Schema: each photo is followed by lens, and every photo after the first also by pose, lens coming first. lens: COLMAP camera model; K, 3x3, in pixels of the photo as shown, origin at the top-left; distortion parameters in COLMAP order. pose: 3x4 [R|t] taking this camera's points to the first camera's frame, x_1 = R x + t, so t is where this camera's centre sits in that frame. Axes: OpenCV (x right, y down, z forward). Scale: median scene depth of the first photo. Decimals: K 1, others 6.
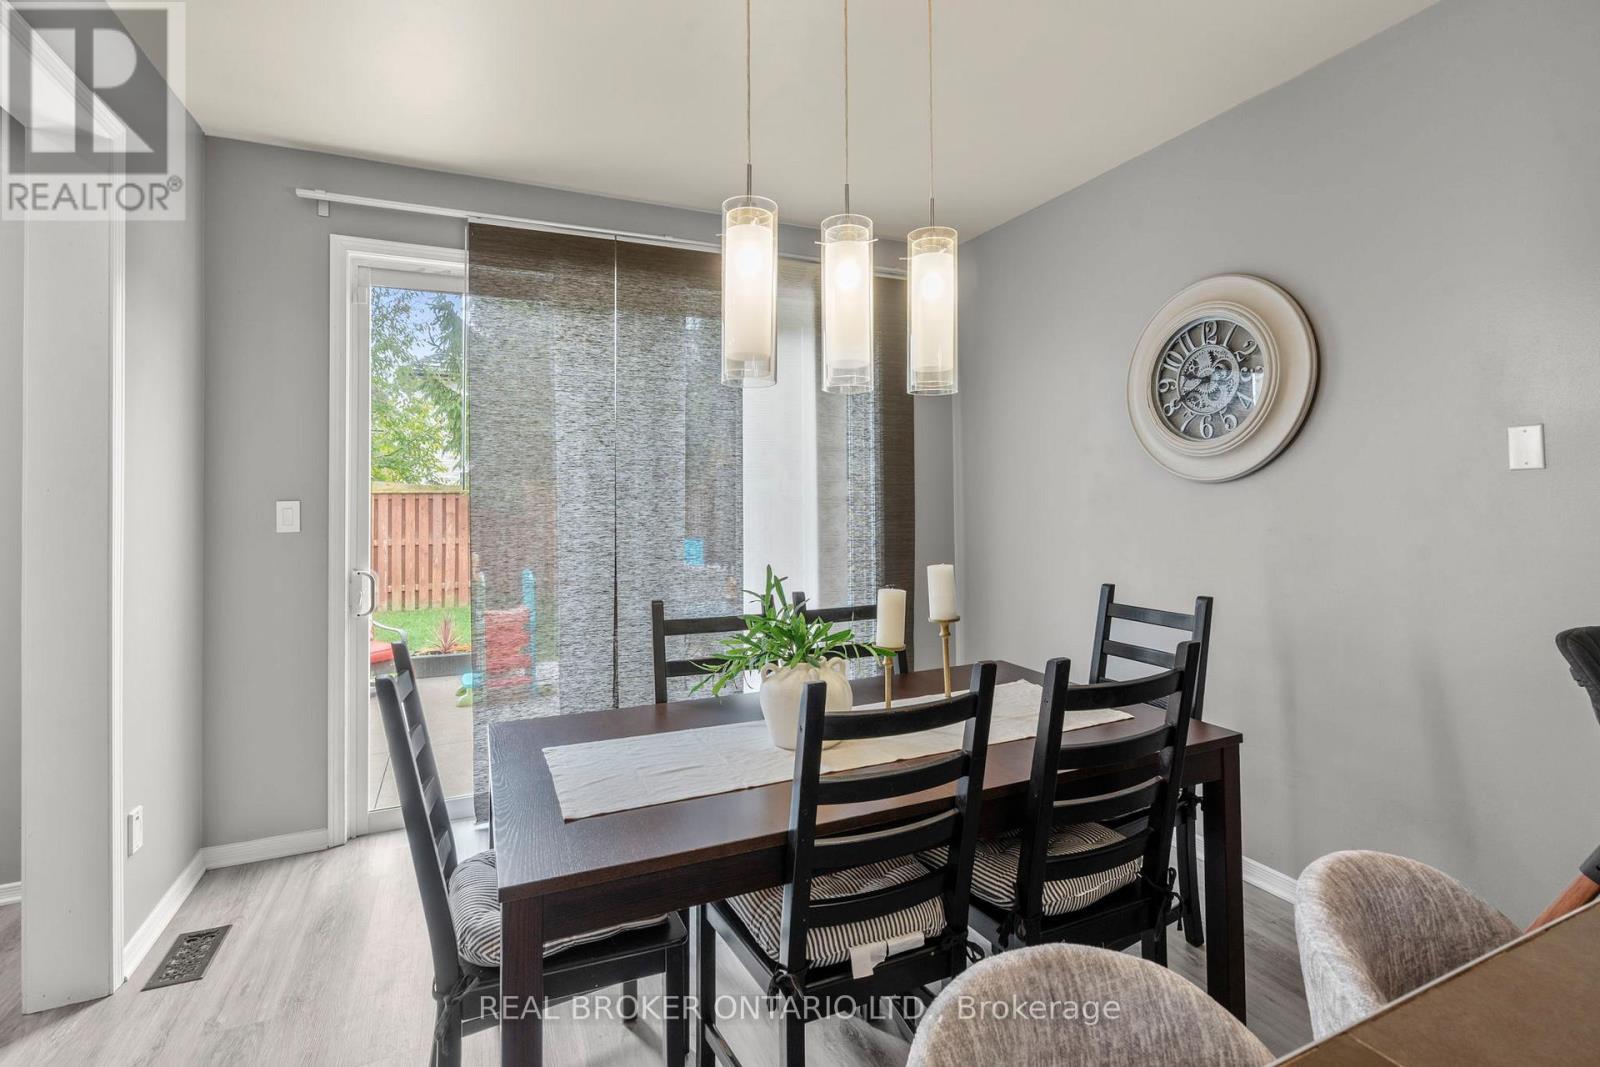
lens RADIAL K [[737.9, 0, 808.3], [0, 737.9, 473.7], [0, 0, 1]] dist [-0.004548, 0.001547]
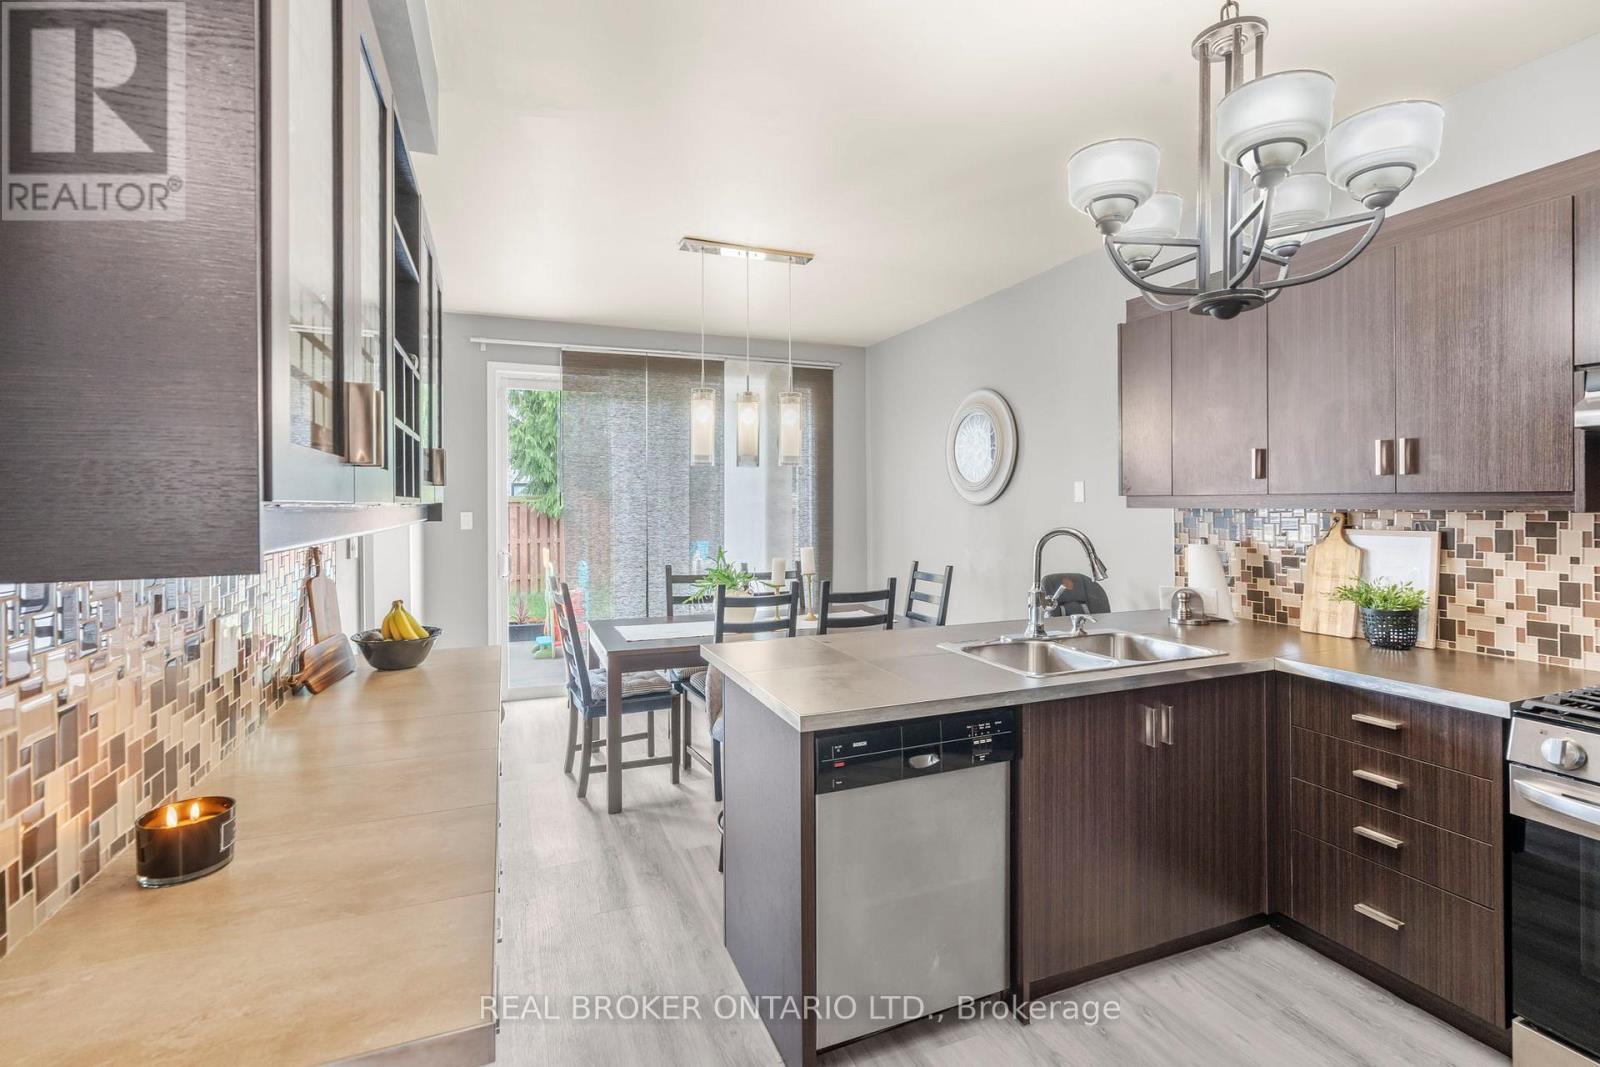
lens RADIAL K [[737.9, 0, 794.0], [0, 737.9, 503.5], [0, 0, 1]] dist [-0.004548, 0.001547]
pose [[0.998267, 0.004606, -0.058658, 0.179349], [-0.002820, 0.999531, 0.030488, -0.038202], [0.058771, -0.030270, 0.997812, -0.687174]]
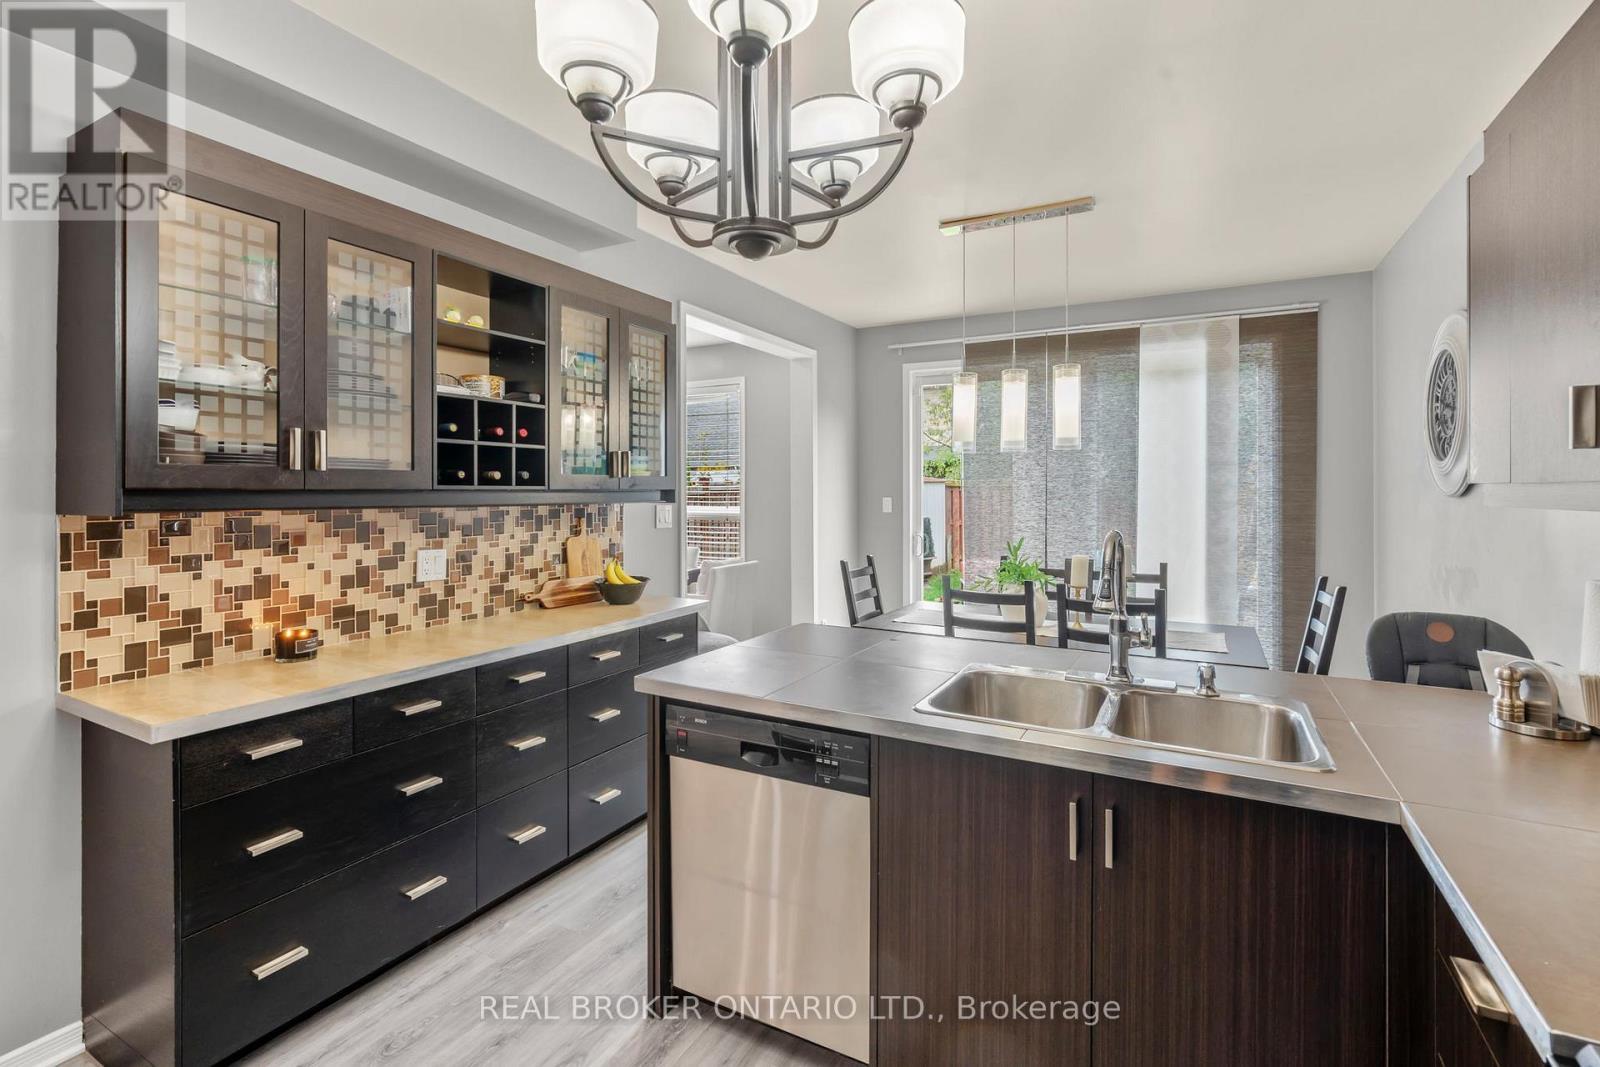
lens RADIAL K [[737.9, 0, 793.9], [0, 737.9, 487.9], [0, 0, 1]] dist [-0.004548, 0.001547]
pose [[0.585653, 0.009893, -0.810502, 0.754755], [0.015148, 0.999617, 0.023146, -0.038428], [0.810421, -0.025833, 0.585279, -0.393446]]
